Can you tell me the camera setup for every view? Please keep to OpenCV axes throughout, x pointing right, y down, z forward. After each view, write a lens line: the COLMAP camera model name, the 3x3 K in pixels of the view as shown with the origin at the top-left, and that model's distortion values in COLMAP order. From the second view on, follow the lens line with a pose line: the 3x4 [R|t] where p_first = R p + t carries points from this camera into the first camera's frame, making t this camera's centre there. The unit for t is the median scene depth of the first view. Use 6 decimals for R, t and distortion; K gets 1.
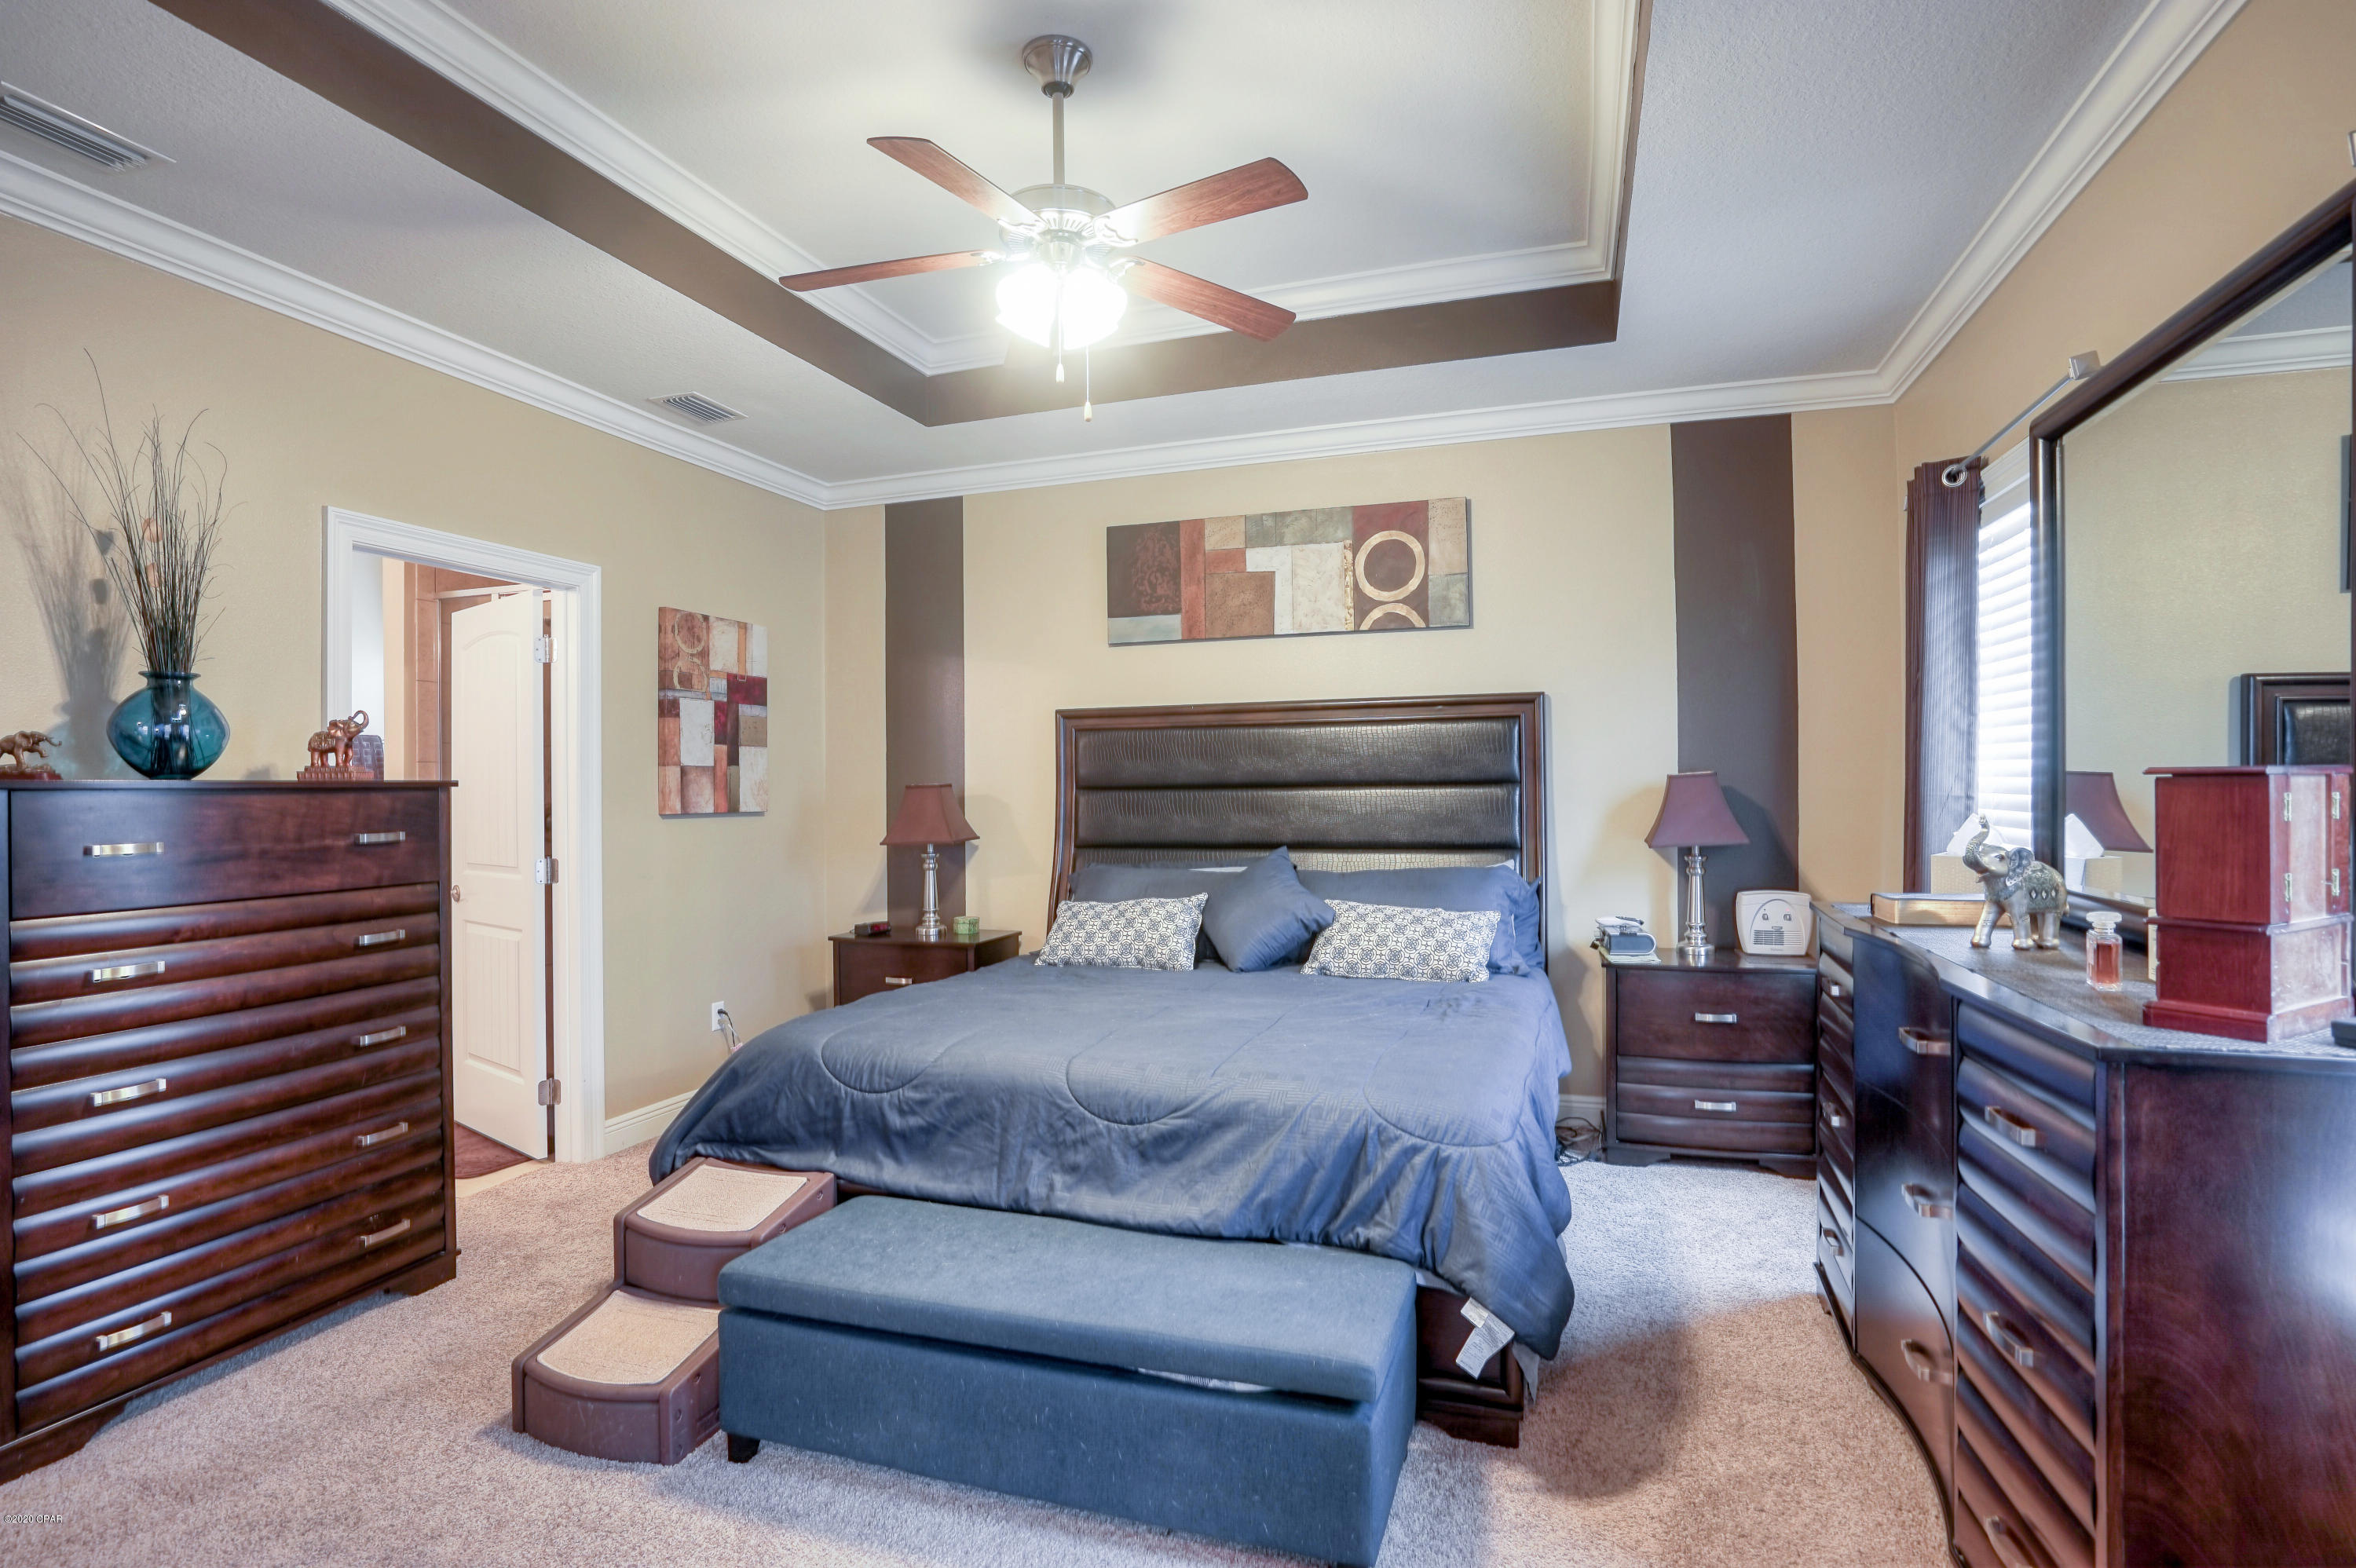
lens RADIAL K [[1173.9, 0, 1178.0], [0, 1173.9, 784.0], [0, 0, 1]] dist [-0.046781, 0.024836]
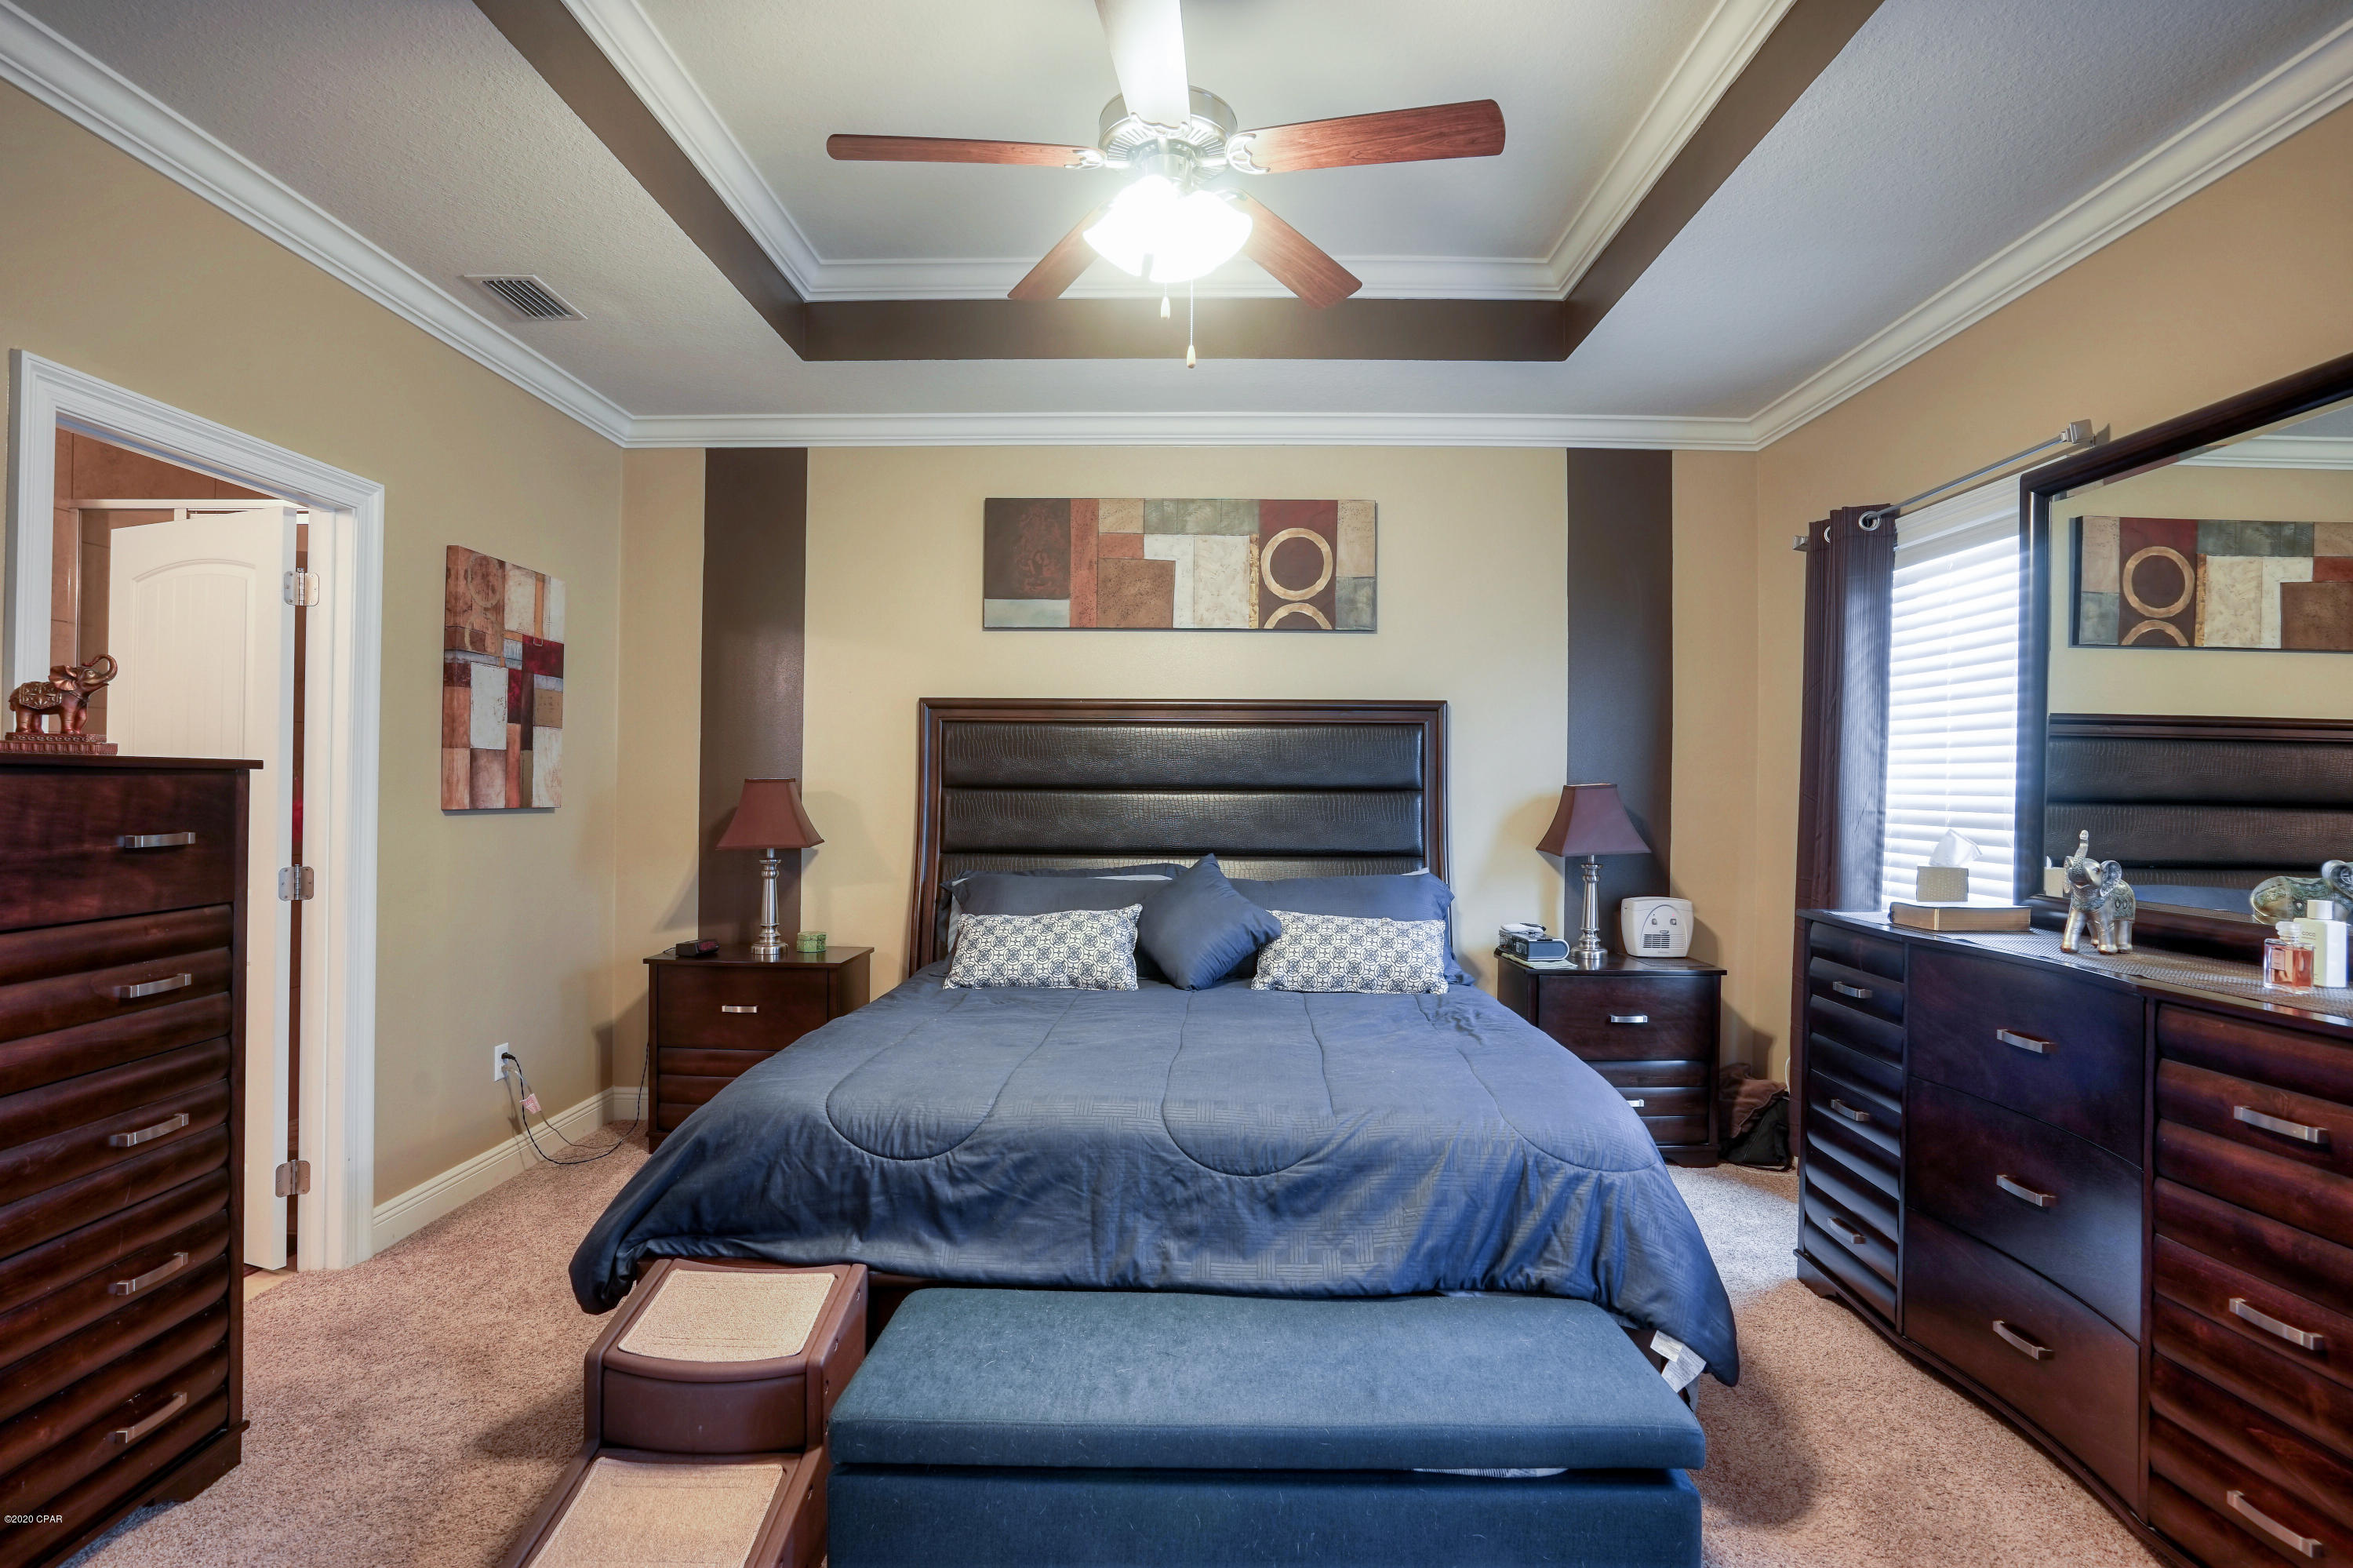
lens RADIAL K [[1172.6, 0, 1176.5], [0, 1172.6, 784.0], [0, 0, 1]] dist [-0.046781, 0.024836]
pose [[0.951959, 0.021110, 0.305498, -0.242383], [-0.020680, 0.999775, -0.004644, 0.002755], [-0.305527, -0.001897, 0.952181, 0.123648]]
